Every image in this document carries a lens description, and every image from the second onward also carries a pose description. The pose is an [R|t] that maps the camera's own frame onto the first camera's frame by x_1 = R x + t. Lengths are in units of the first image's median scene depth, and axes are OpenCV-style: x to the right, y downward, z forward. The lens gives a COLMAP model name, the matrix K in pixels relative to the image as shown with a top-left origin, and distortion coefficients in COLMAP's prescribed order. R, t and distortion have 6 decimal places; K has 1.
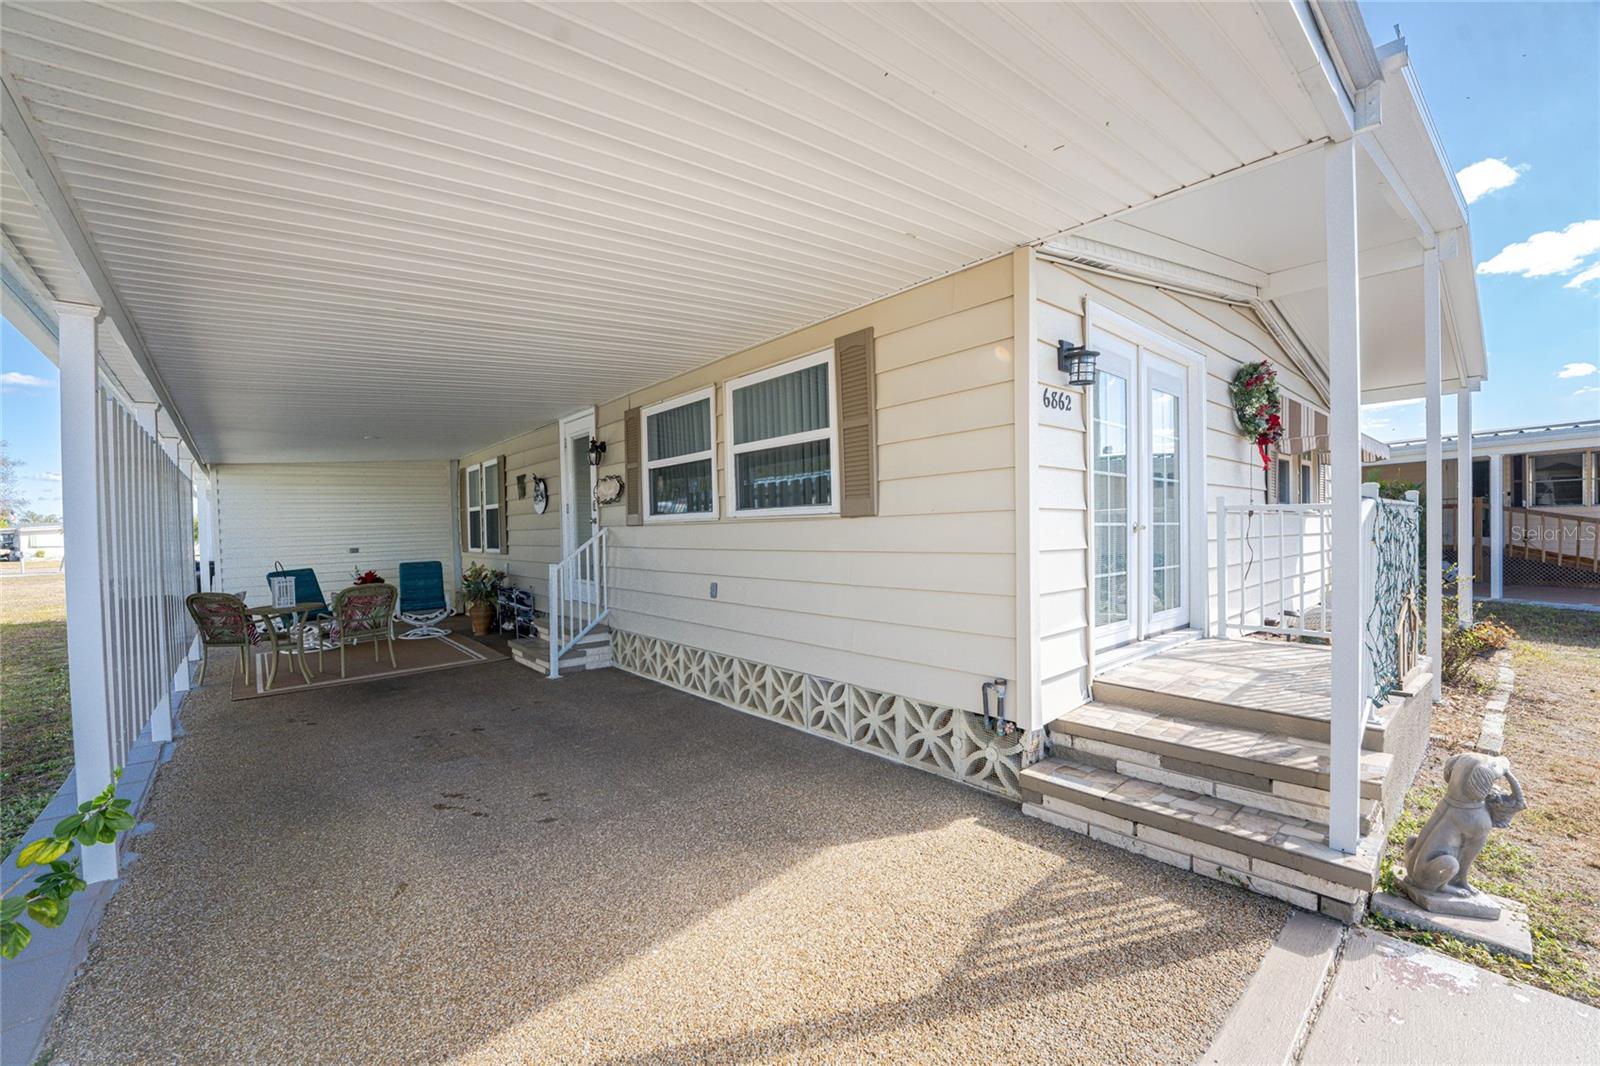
lens RADIAL K [[649.5, 0, 794.0], [0, 649.5, 540.7], [0, 0, 1]] dist [-0.022465, 0.000858]
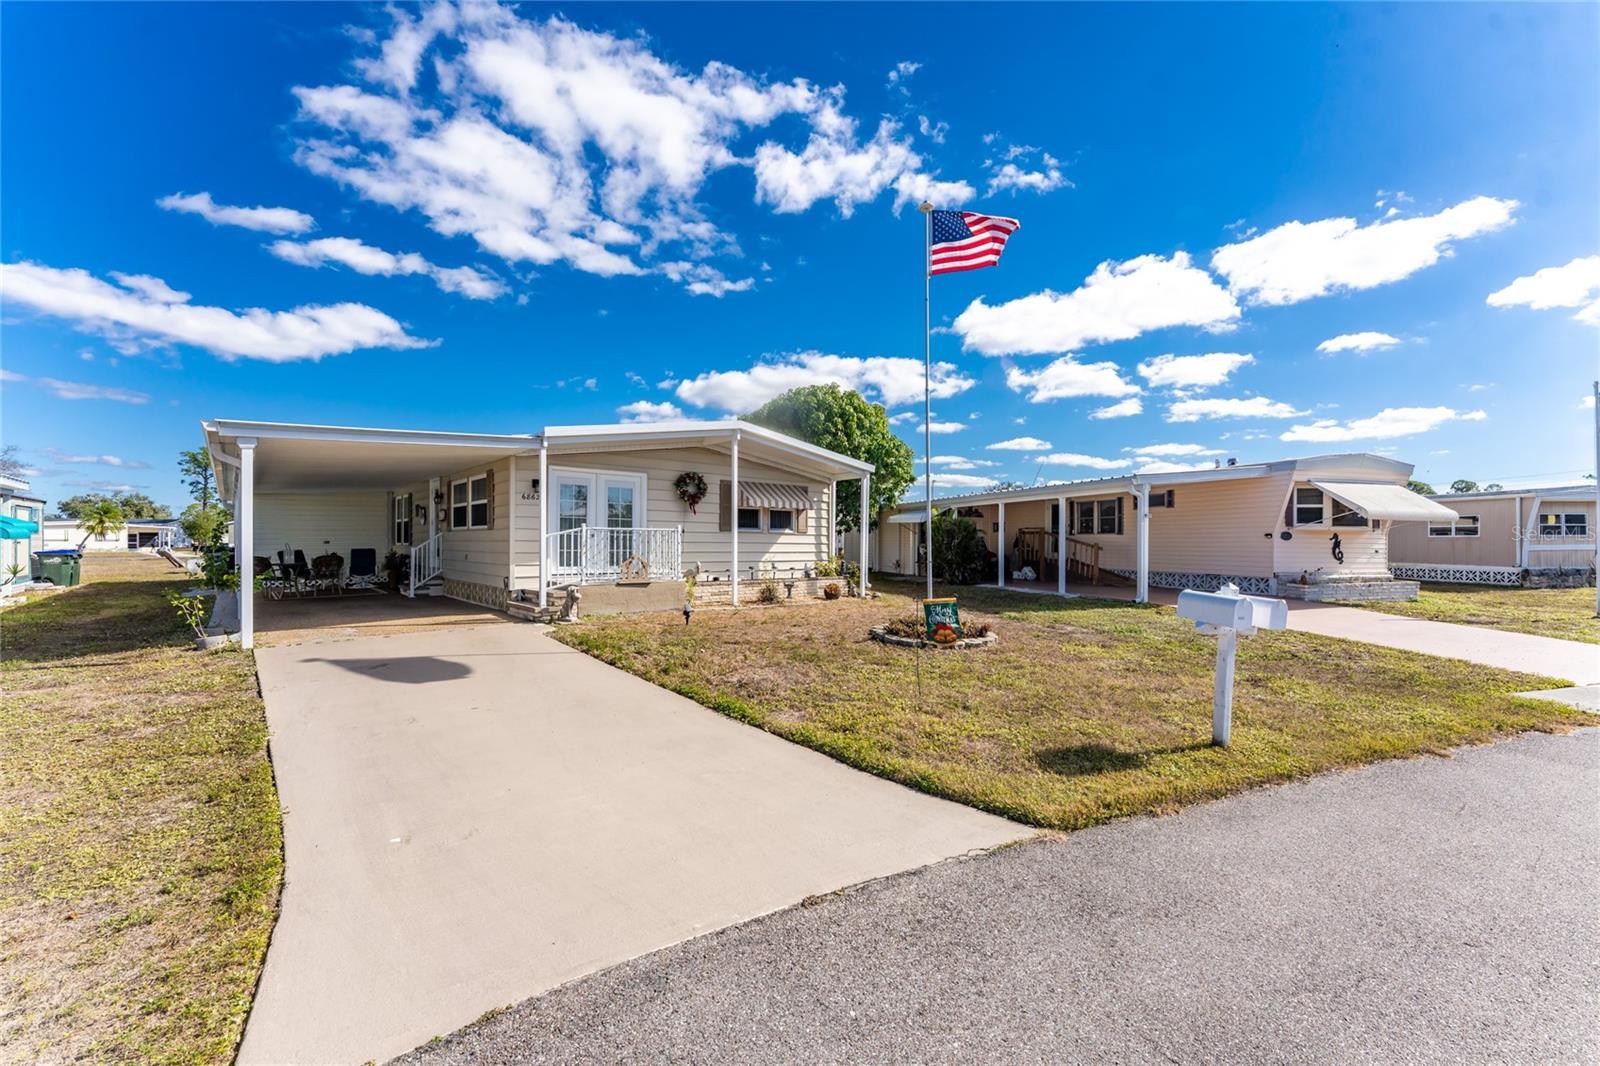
lens RADIAL K [[640.7, 0, 799.7], [0, 640.7, 543.5], [0, 0, 1]] dist [0.000075, -0.000202]
pose [[0.999472, 0.024798, 0.021004, 0.977743], [-0.024428, 0.999545, -0.017681, 0.030320], [-0.021433, 0.017159, 0.999623, -1.334531]]
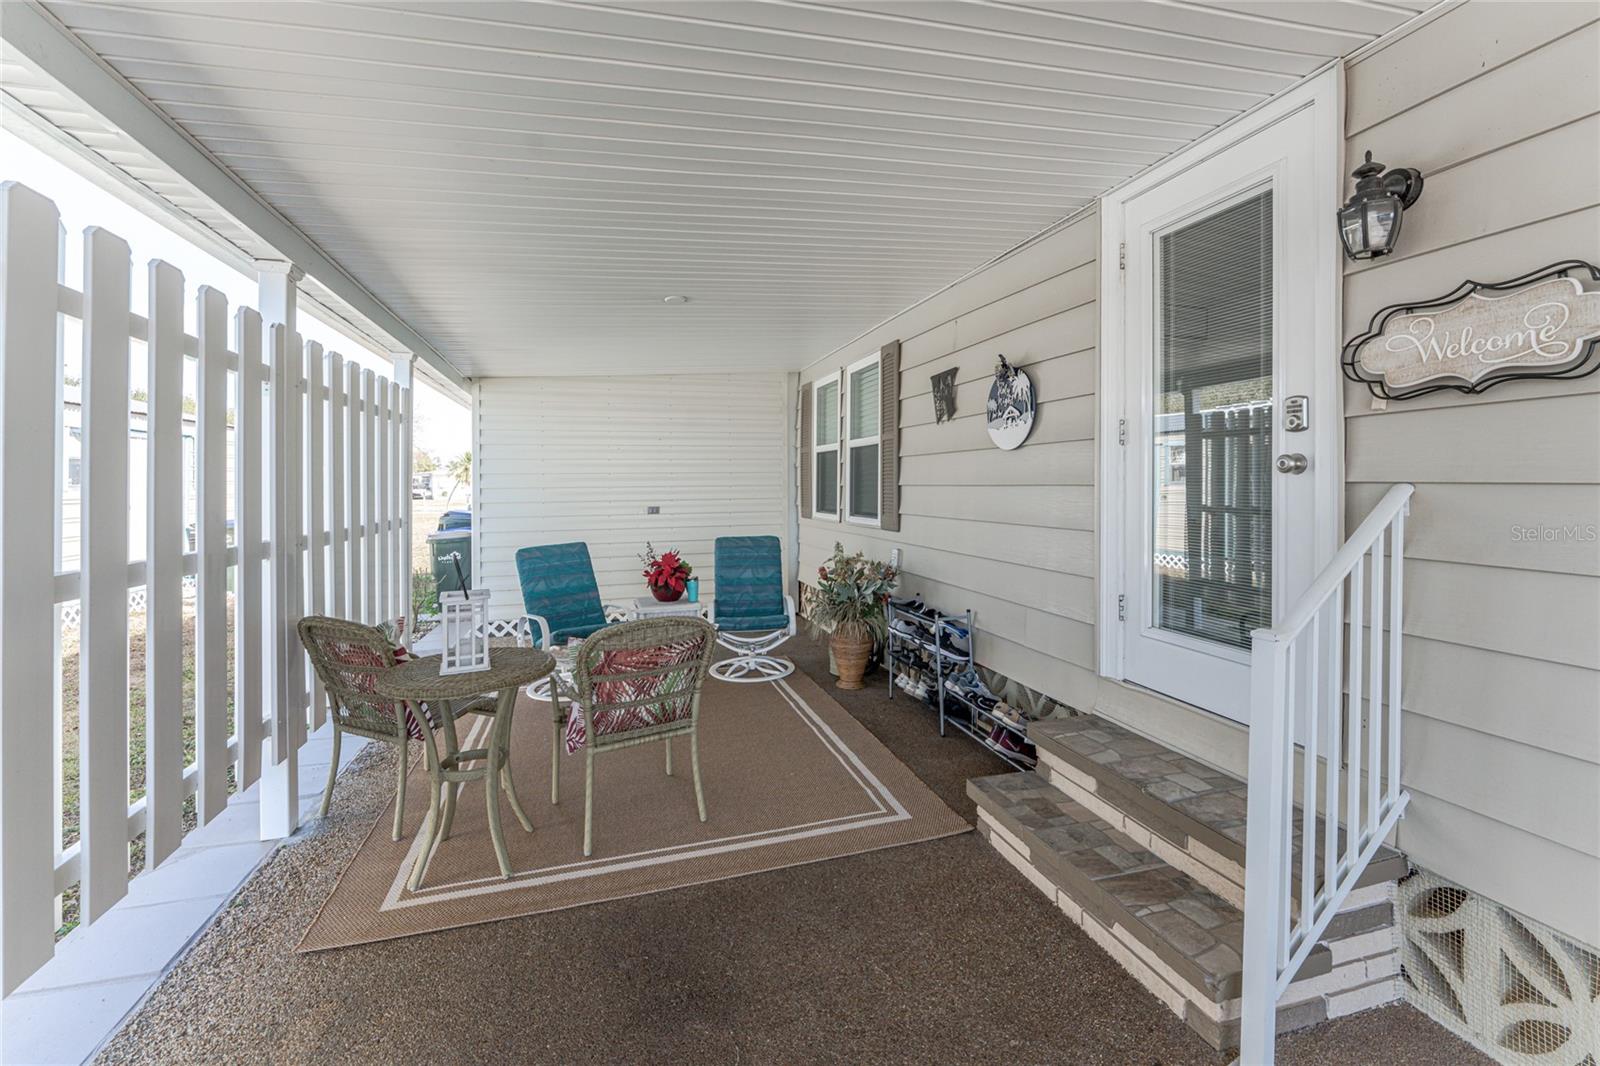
lens RADIAL K [[677.1, 0, 804.0], [0, 677.1, 485.6], [0, 0, 1]] dist [-0.000632, -0.000197]
pose [[0.917172, 0.022066, -0.397881, -0.455204], [-0.027986, 0.999567, -0.009077, -0.013522], [0.397509, 0.019461, 0.917392, 0.720331]]
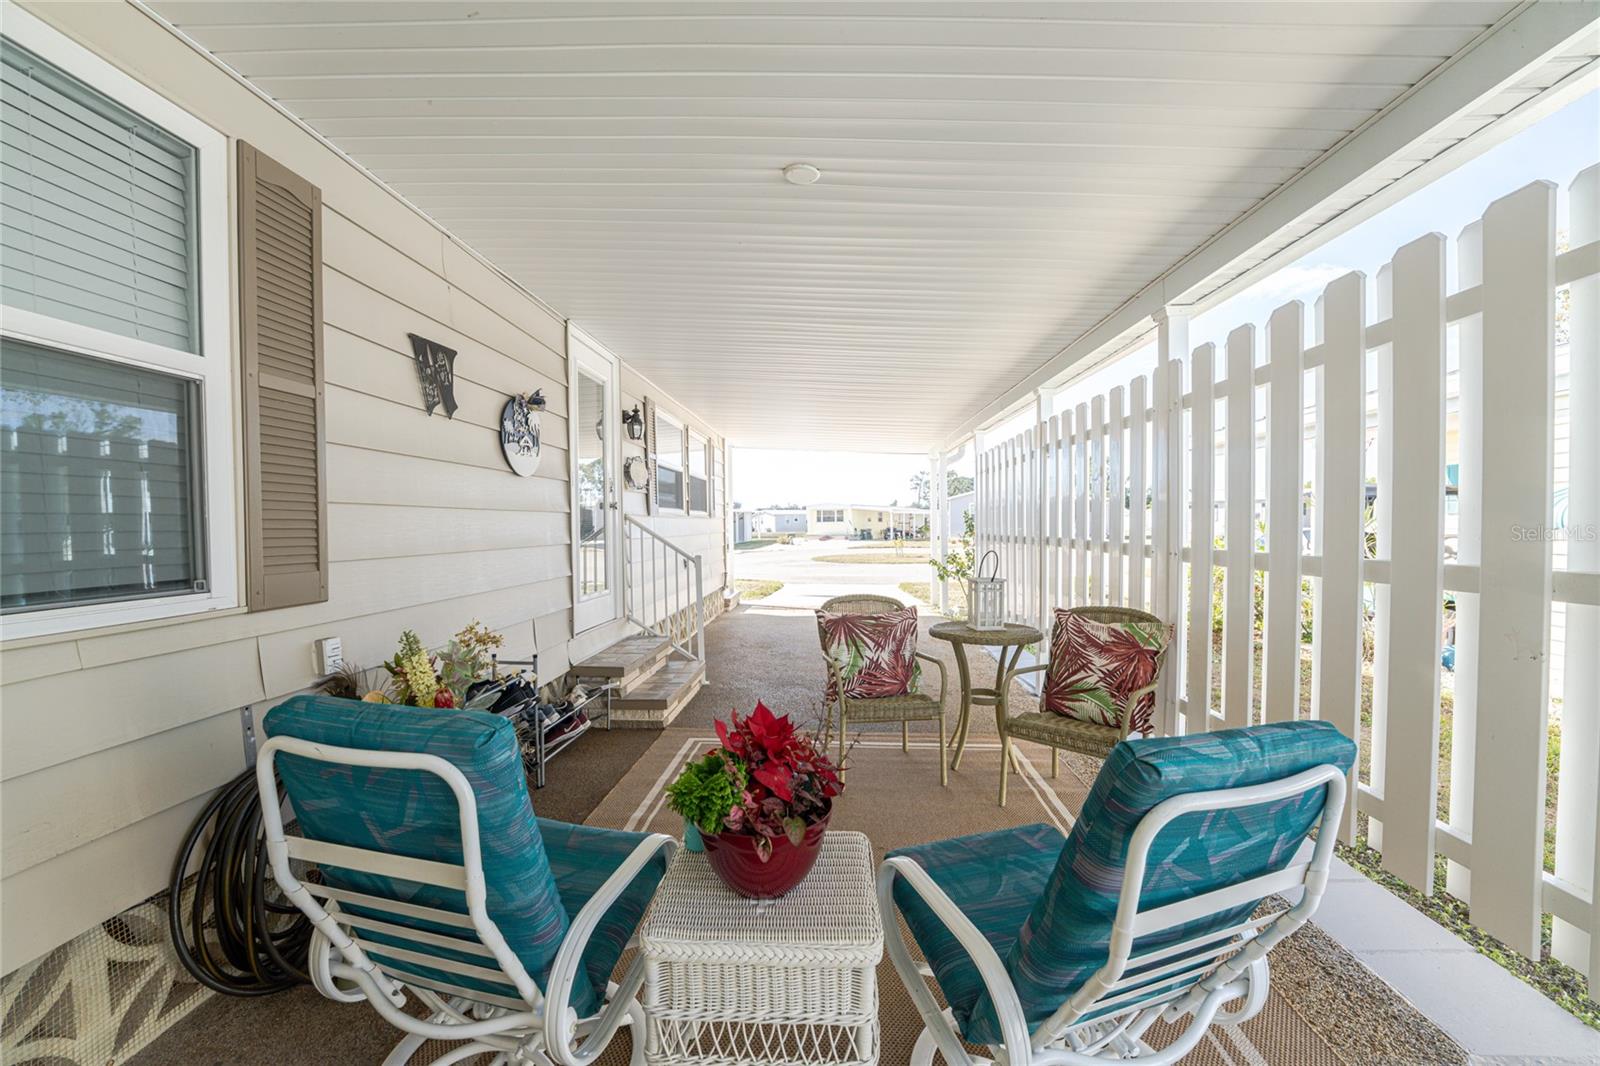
lens RADIAL K [[649.5, 0, 794.0], [0, 649.5, 540.7], [0, 0, 1]] dist [-0.022465, 0.000858]
pose [[-0.711916, 0.010122, 0.702191, -1.130626], [0.039108, 0.998916, 0.025250, -0.001552], [-0.701174, 0.045437, -0.711541, 1.600173]]
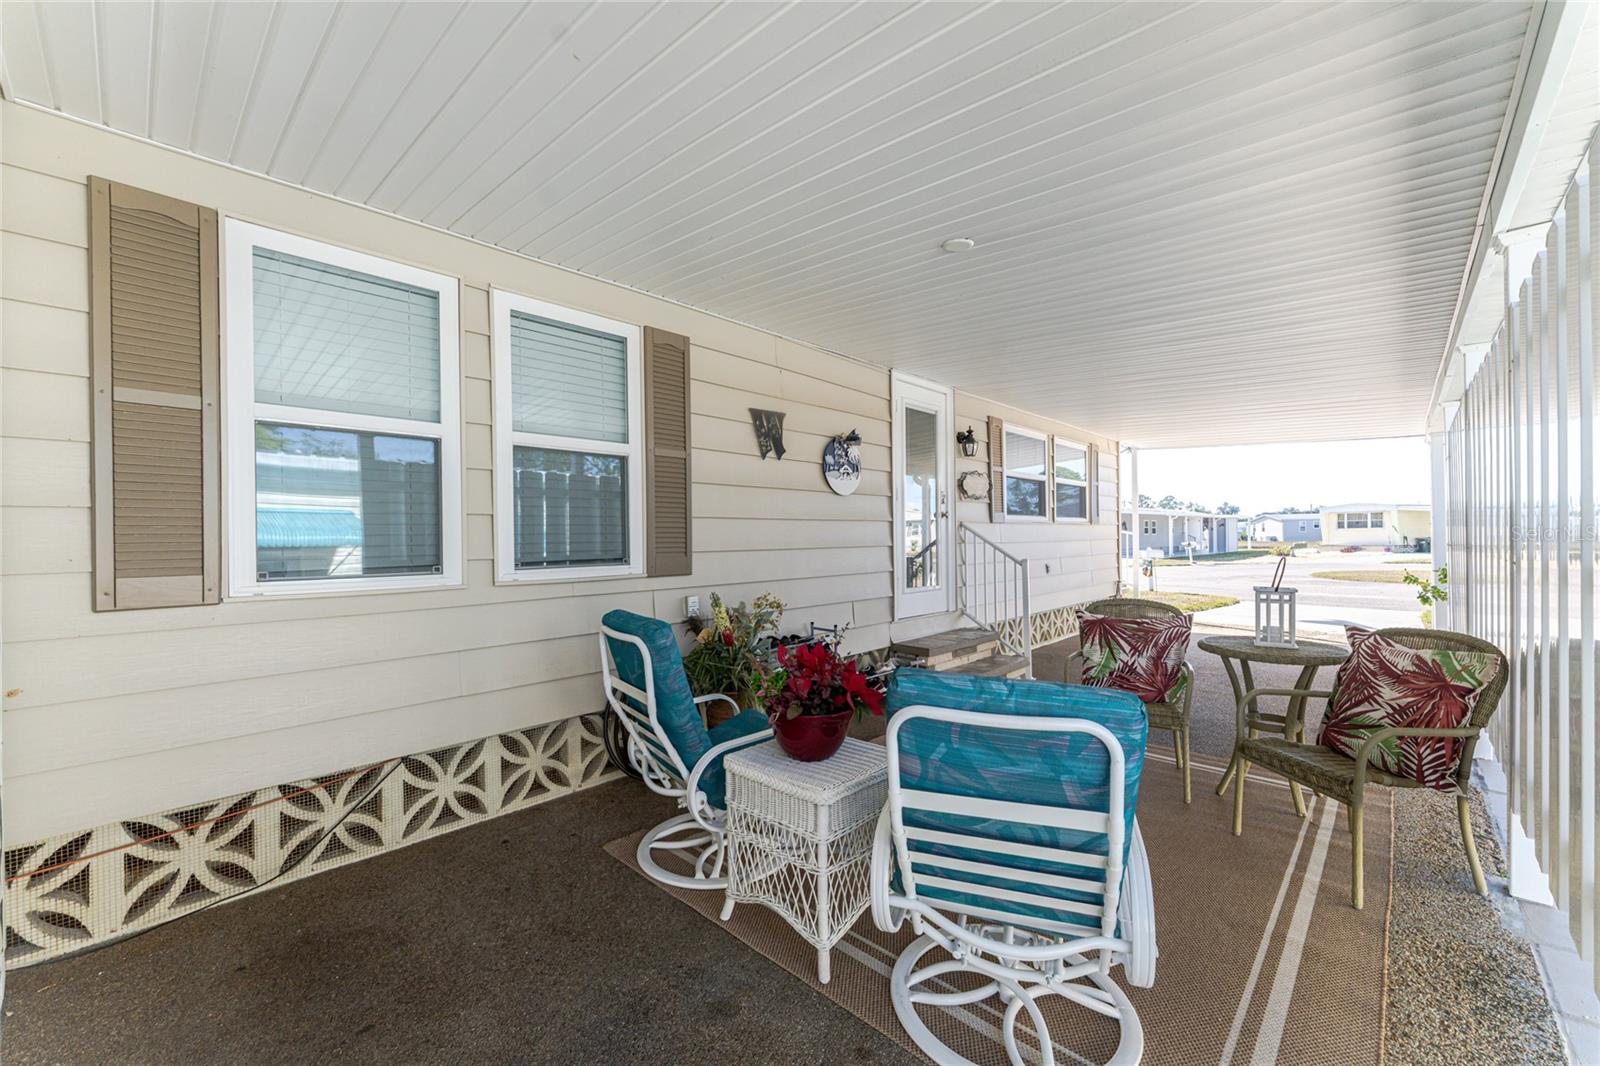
lens RADIAL K [[632.5, 0, 796.1], [0, 632.5, 541.5], [0, 0, 1]] dist [0.011037, -0.000110]
pose [[-0.101072, 0.016917, 0.994735, -1.315118], [0.034559, 0.999312, -0.013483, 0.011172], [-0.994279, 0.033014, -0.101587, 1.487385]]
